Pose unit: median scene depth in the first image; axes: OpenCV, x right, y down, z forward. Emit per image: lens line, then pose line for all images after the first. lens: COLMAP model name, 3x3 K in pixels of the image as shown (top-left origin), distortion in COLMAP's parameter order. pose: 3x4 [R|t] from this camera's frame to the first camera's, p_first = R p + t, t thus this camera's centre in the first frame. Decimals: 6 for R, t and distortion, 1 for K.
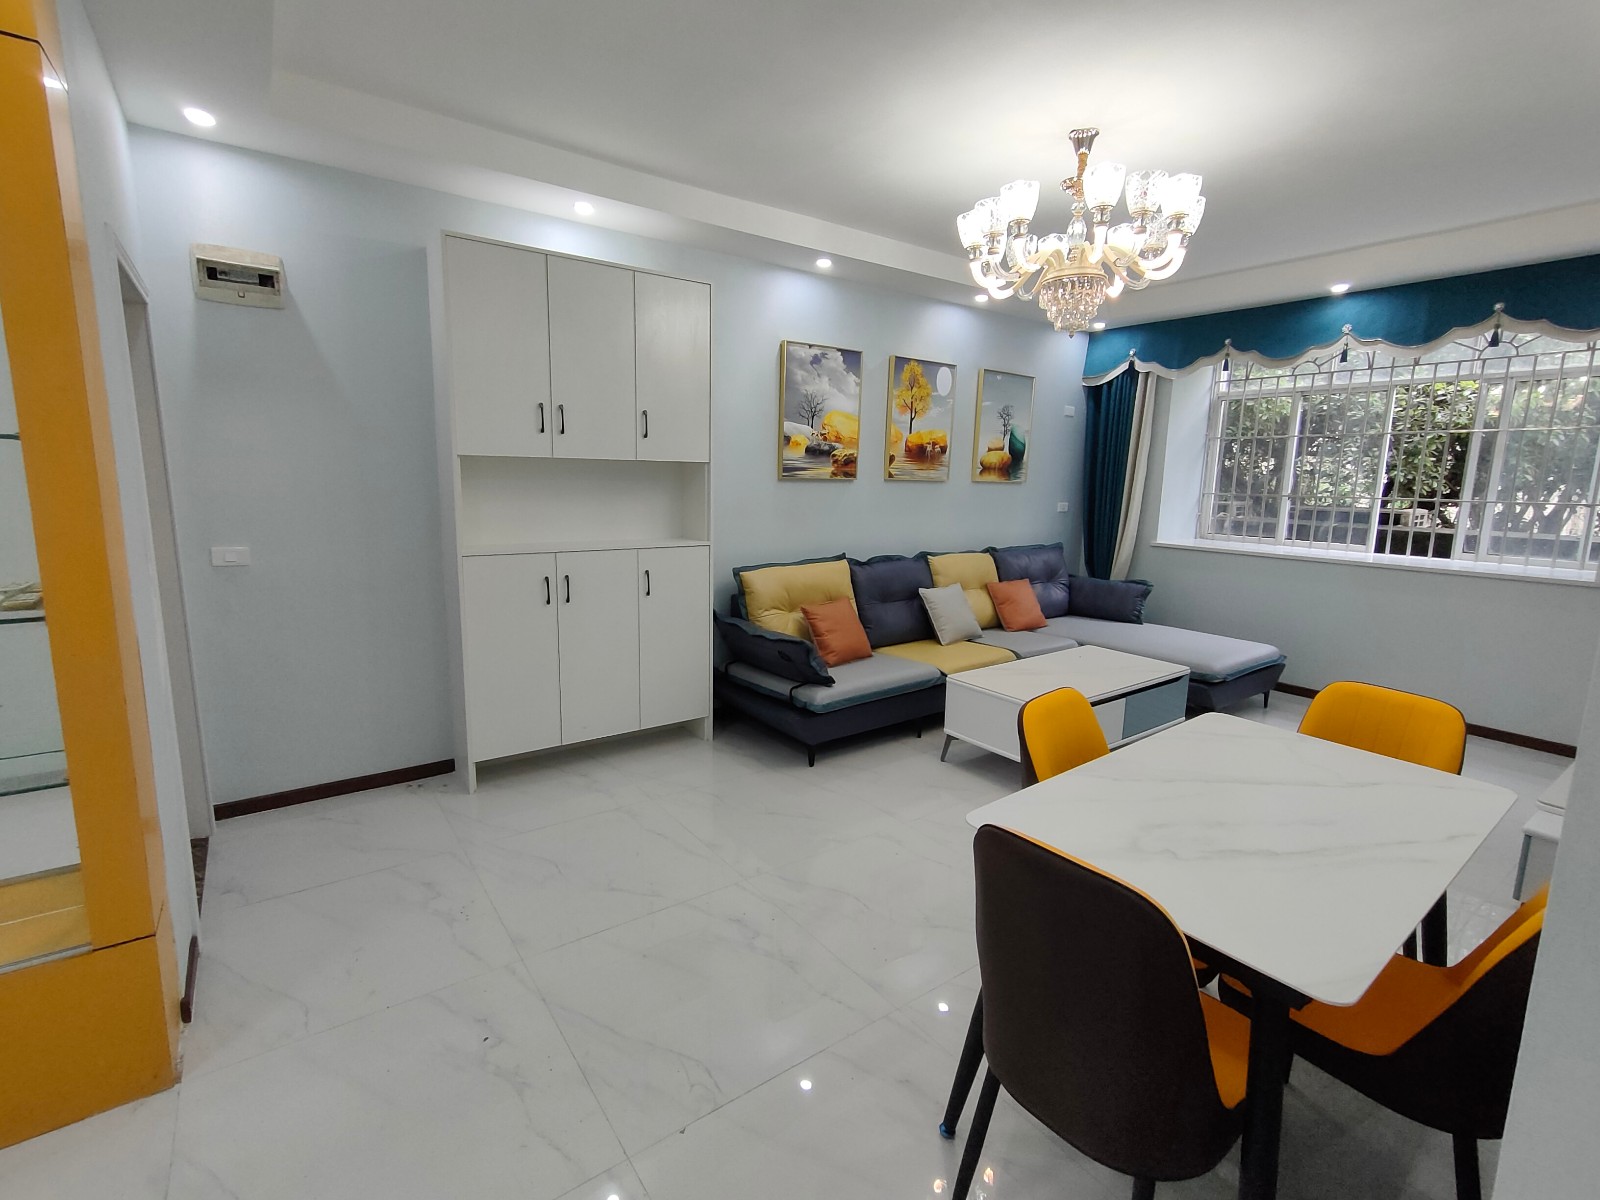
lens RADIAL K [[730.6, 0, 798.2], [0, 730.6, 596.0], [0, 0, 1]] dist [-0.002160, 0.000275]
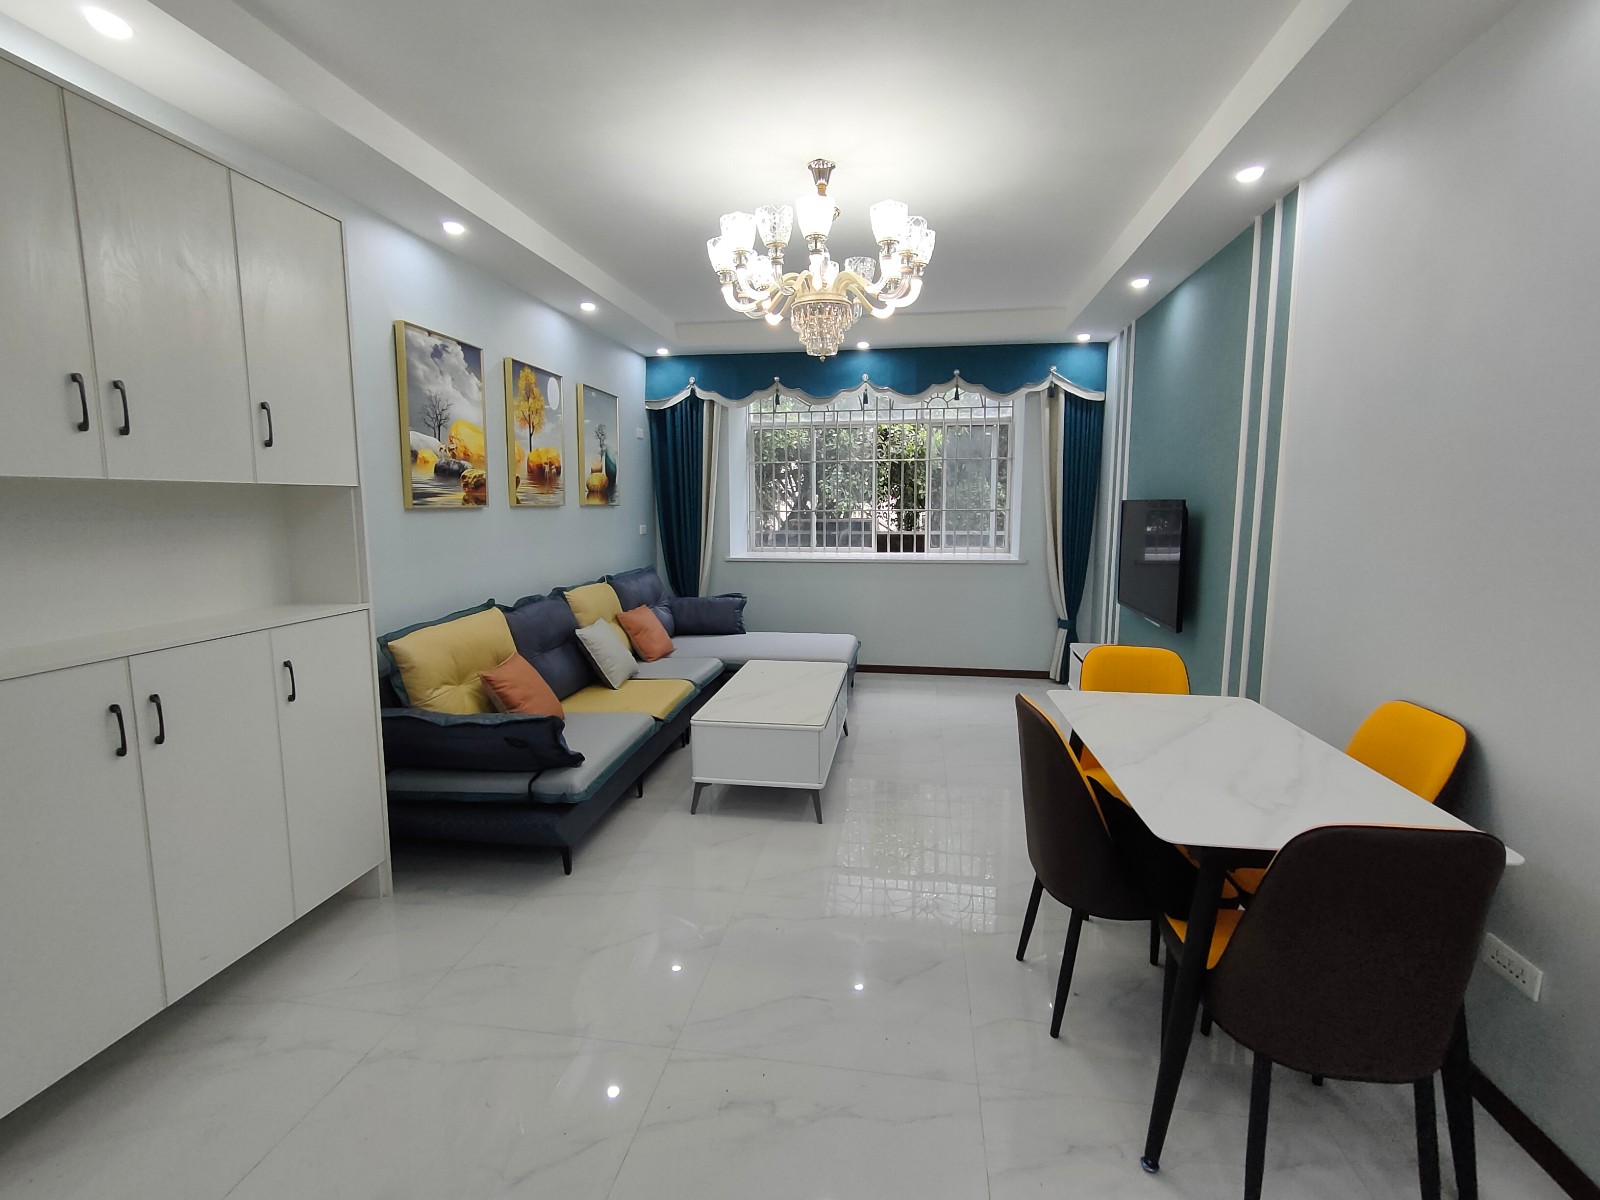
lens RADIAL K [[730.6, 0, 788.9], [0, 730.6, 597.4], [0, 0, 1]] dist [-0.002160, 0.000275]
pose [[0.709021, -0.113375, 0.696014, -0.266150], [0.134406, 0.990625, 0.024447, -0.037671], [-0.692260, 0.076215, 0.717612, 0.211503]]
